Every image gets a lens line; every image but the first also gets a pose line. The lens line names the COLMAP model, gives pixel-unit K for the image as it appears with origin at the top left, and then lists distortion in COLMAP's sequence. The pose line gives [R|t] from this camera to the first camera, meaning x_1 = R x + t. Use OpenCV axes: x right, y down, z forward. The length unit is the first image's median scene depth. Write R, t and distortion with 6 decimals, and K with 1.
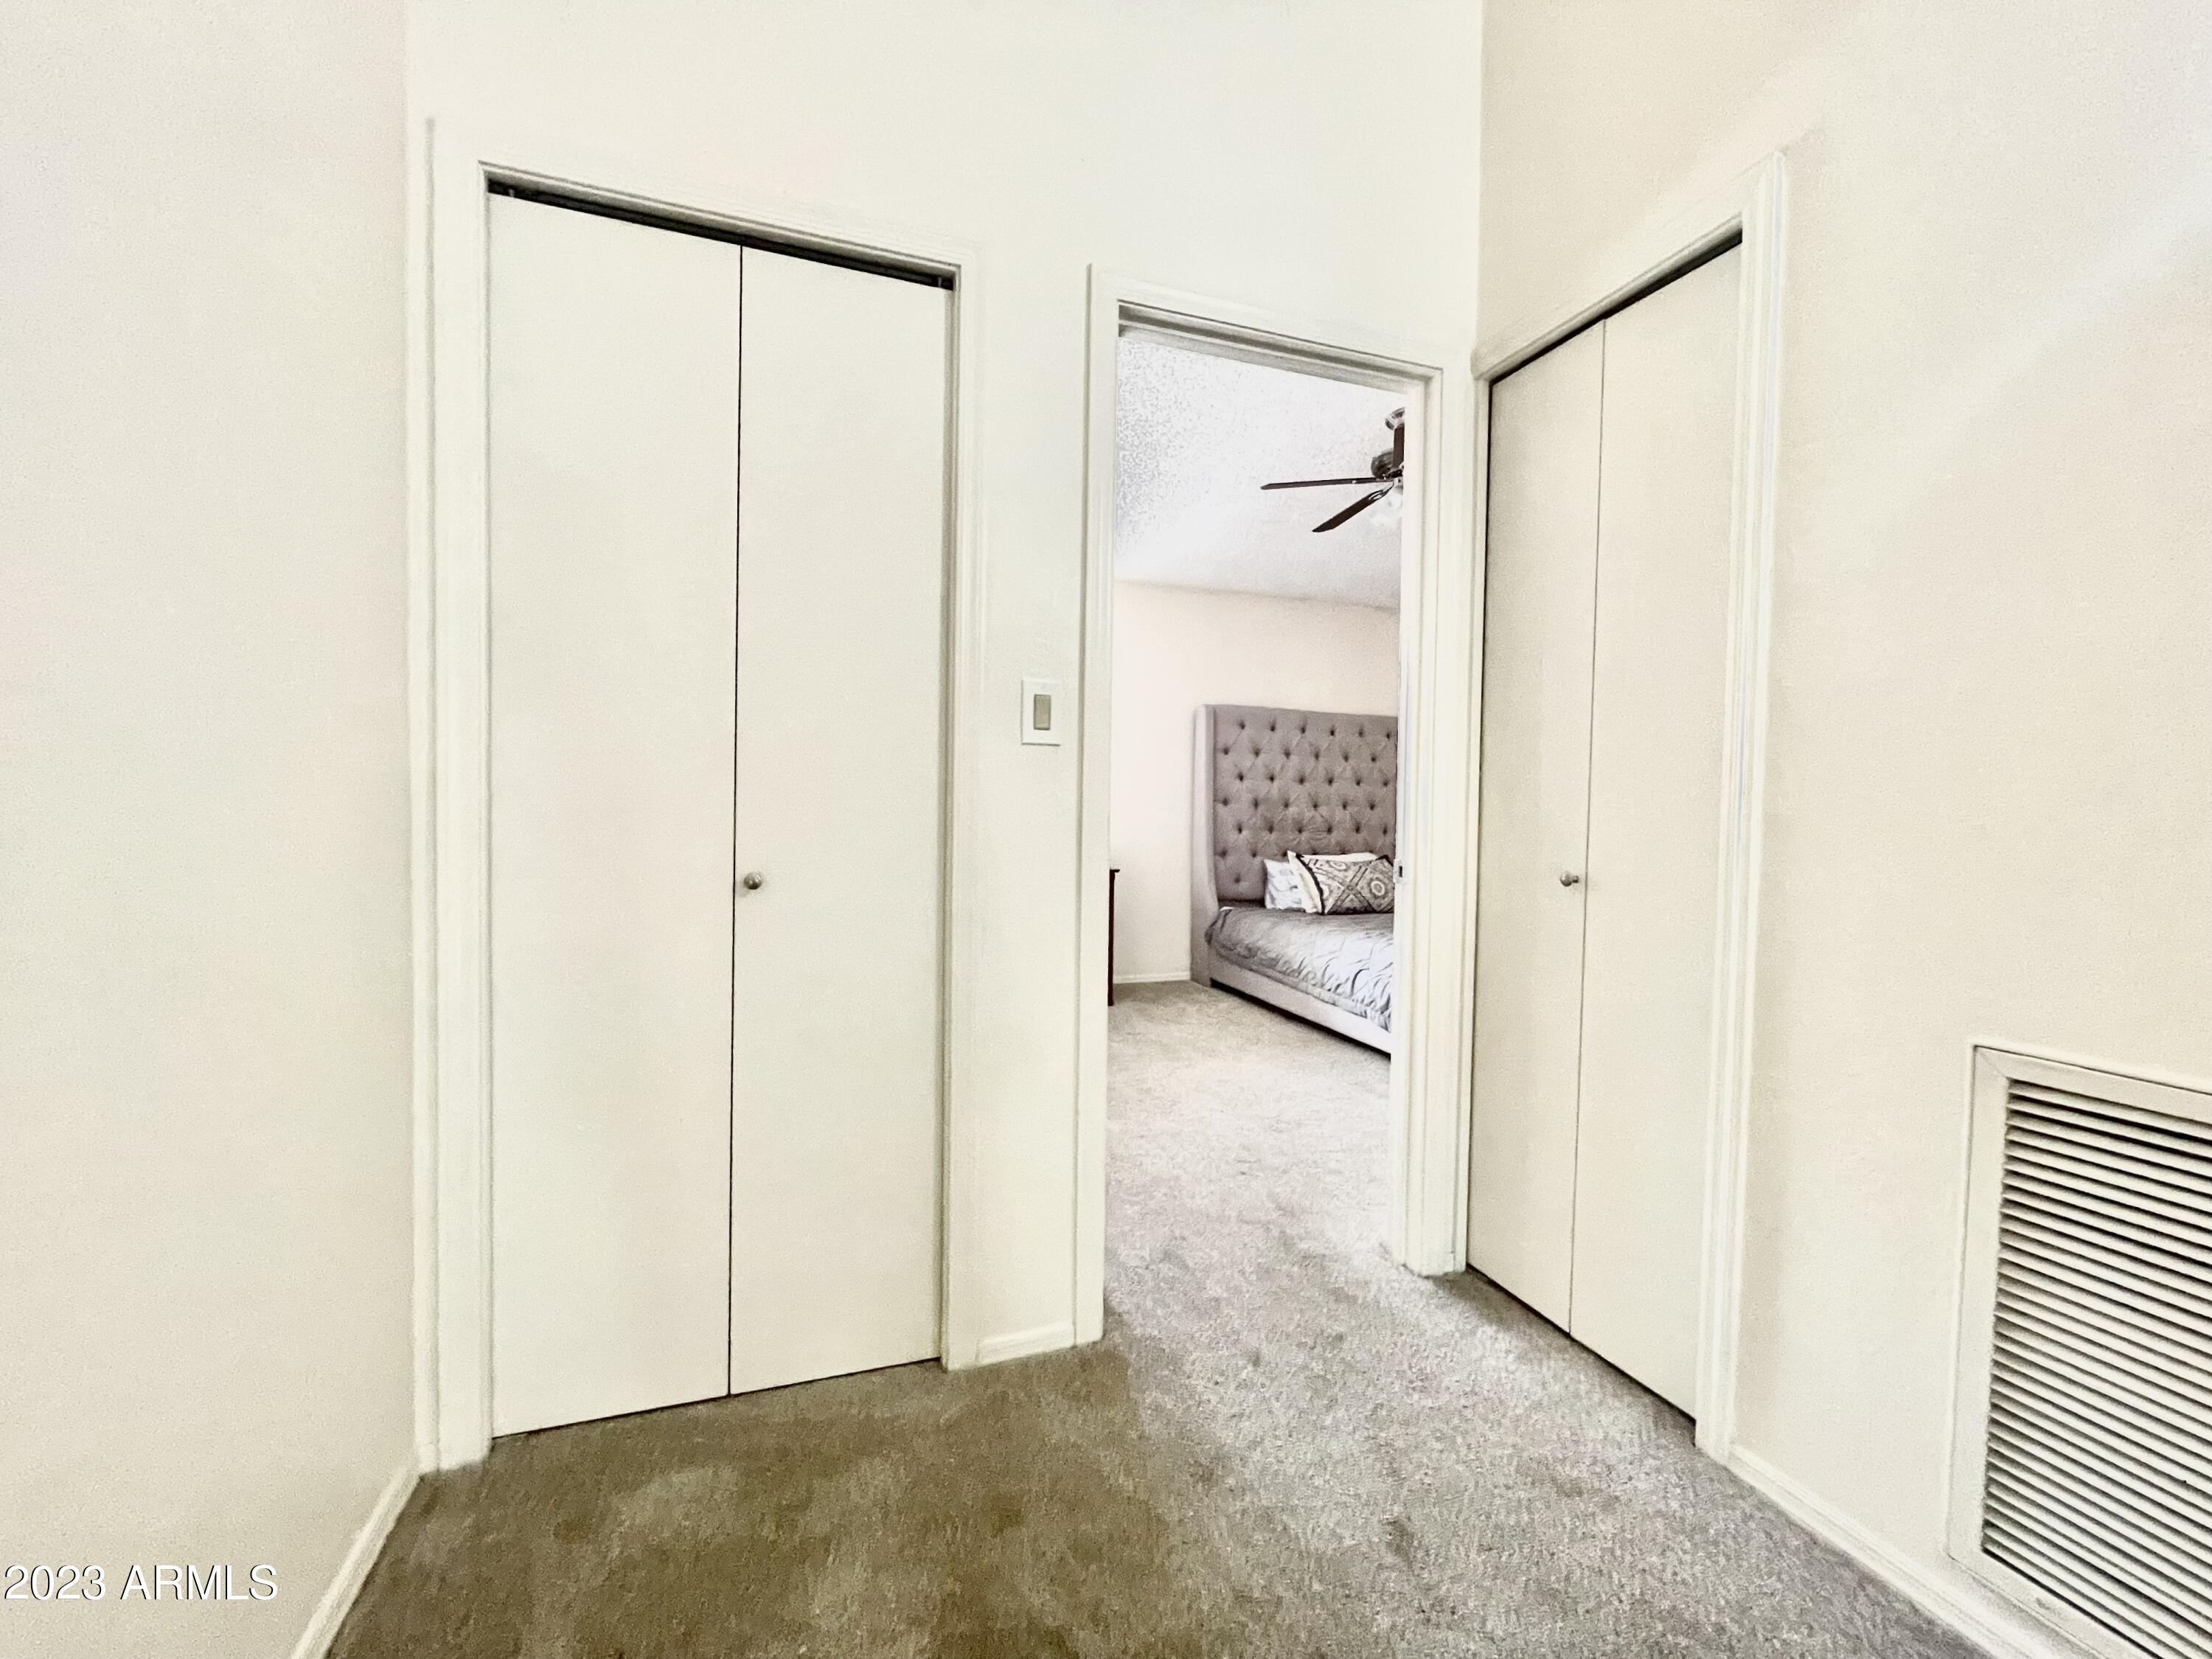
lens RADIAL K [[891.4, 0, 1096.9], [0, 891.4, 831.8], [0, 0, 1]] dist [-0.000899, -0.000499]
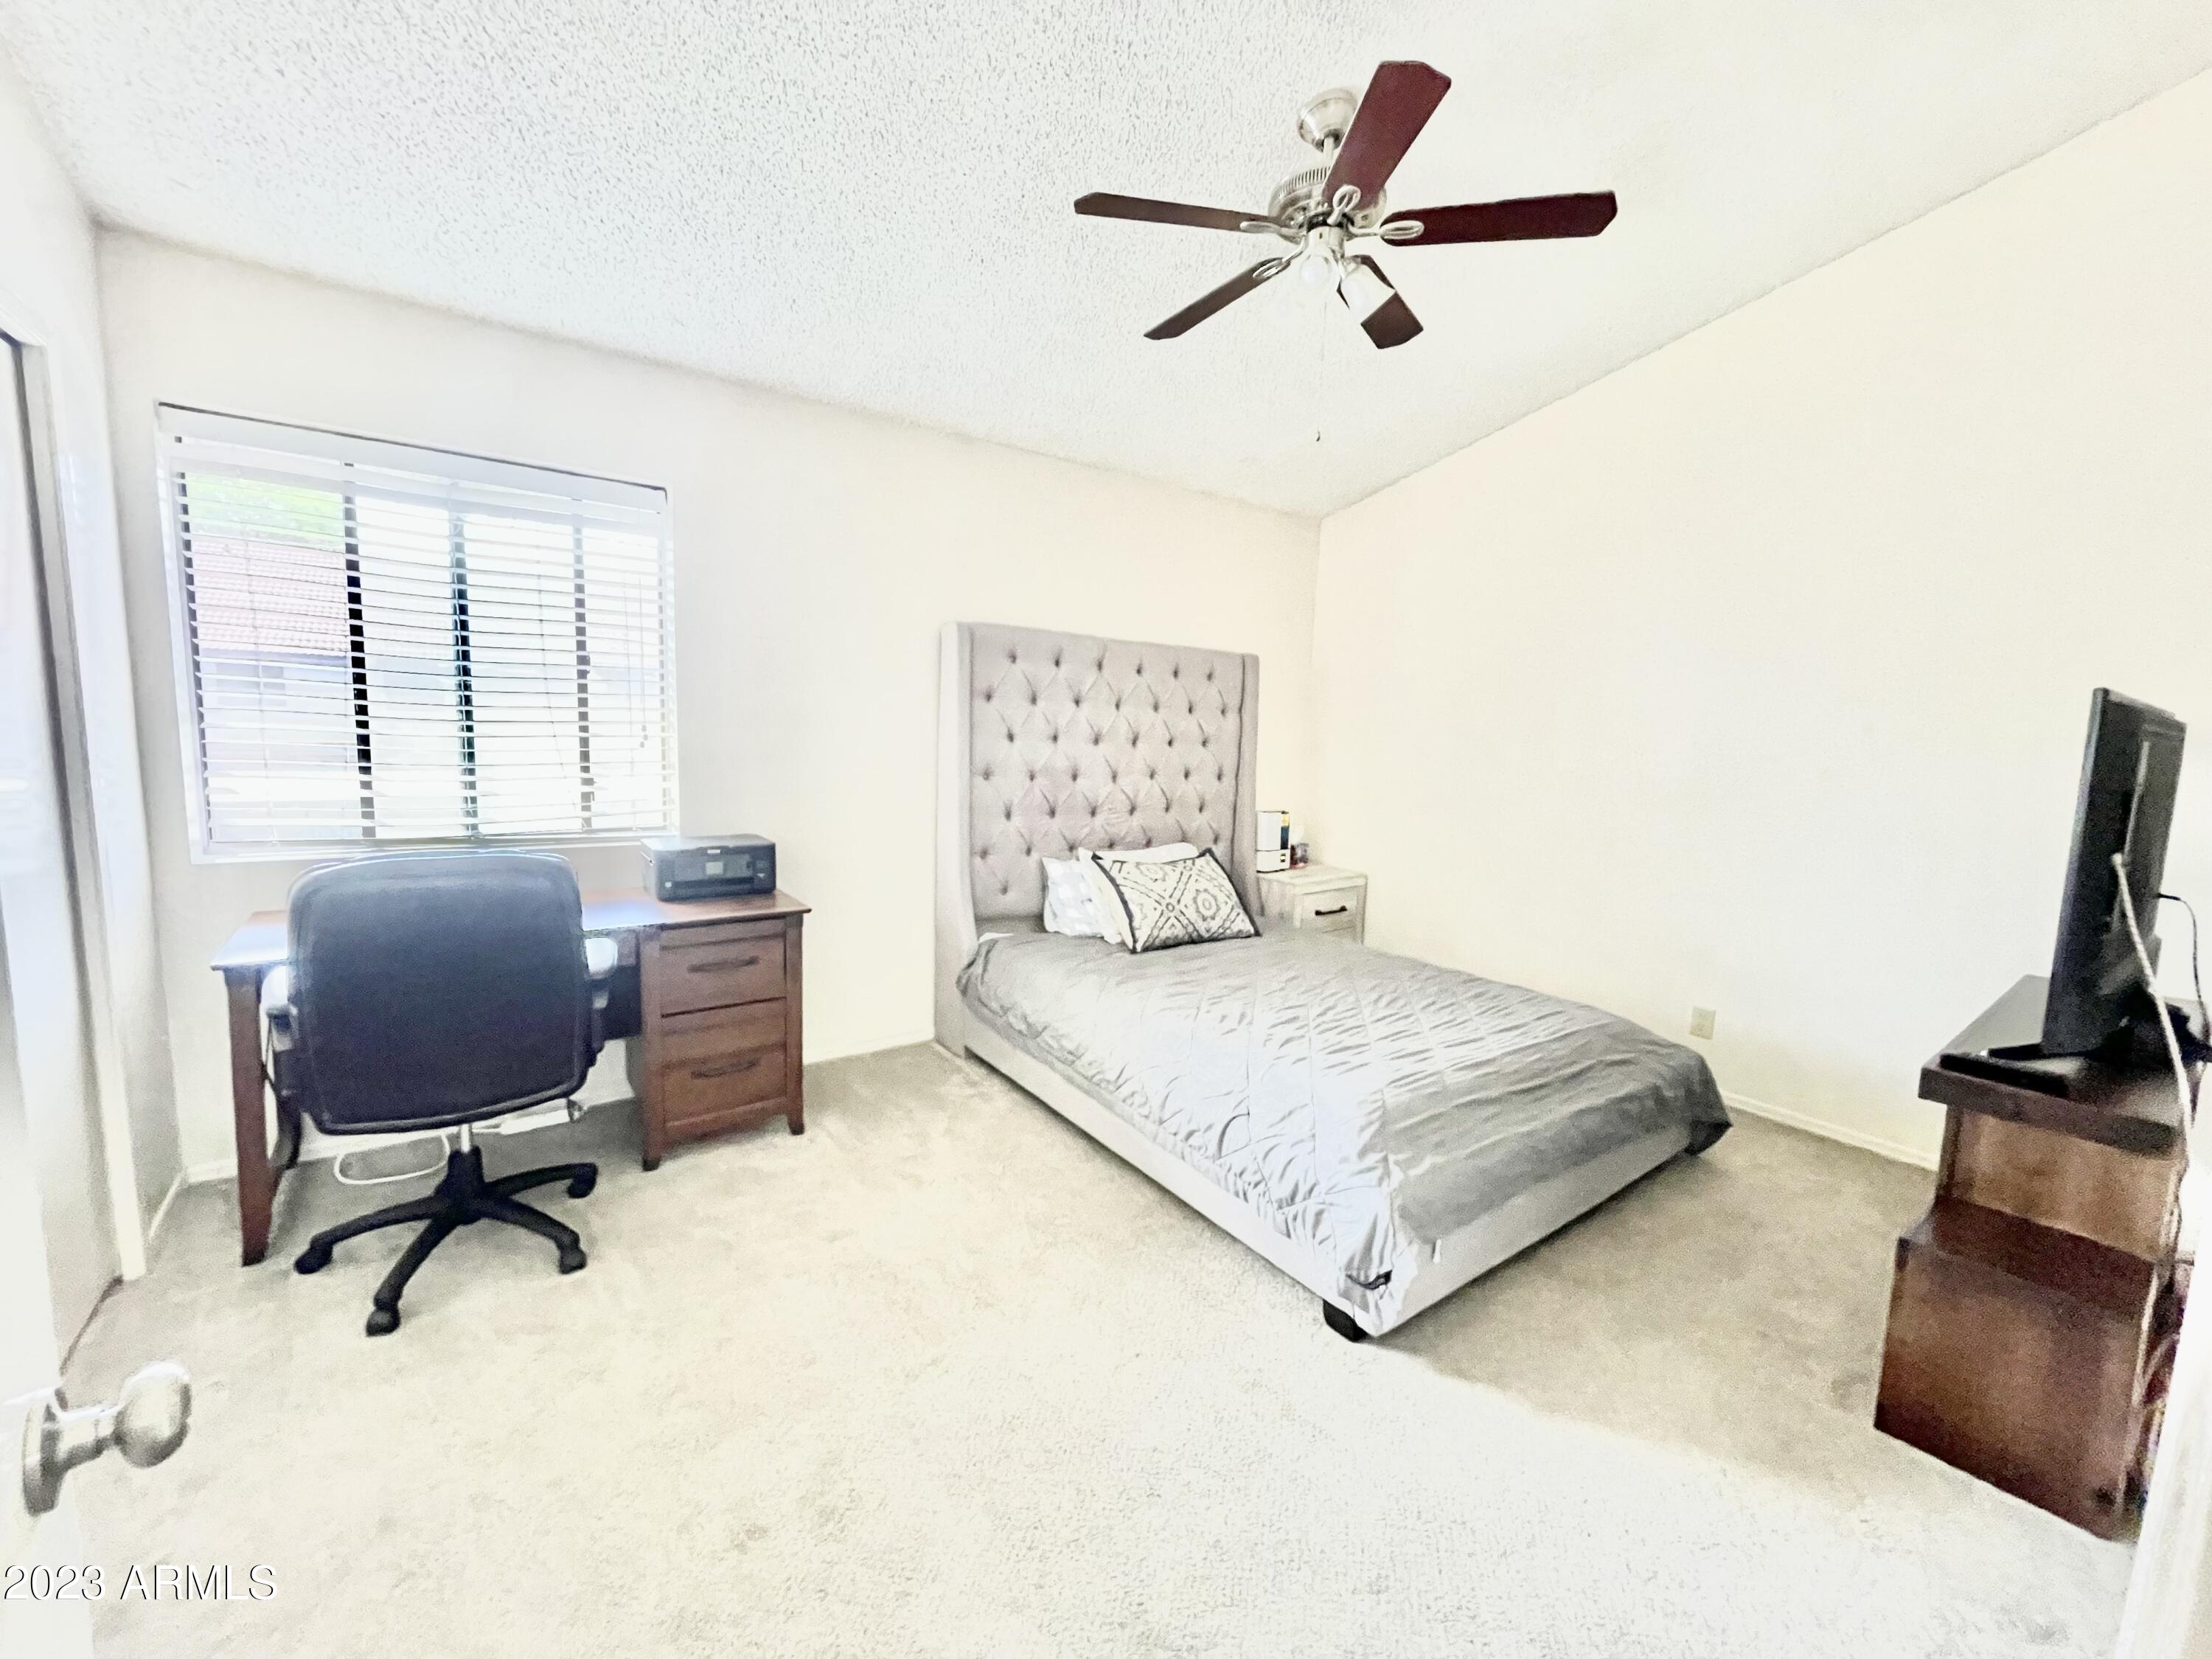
lens RADIAL K [[891.4, 0, 1108.6], [0, 891.4, 831.2], [0, 0, 1]] dist [-0.000899, -0.000499]
pose [[0.954705, -0.014819, 0.297185, 0.034826], [-0.016573, 0.994560, 0.102835, -0.062841], [-0.297092, -0.103102, 0.949266, 0.357861]]
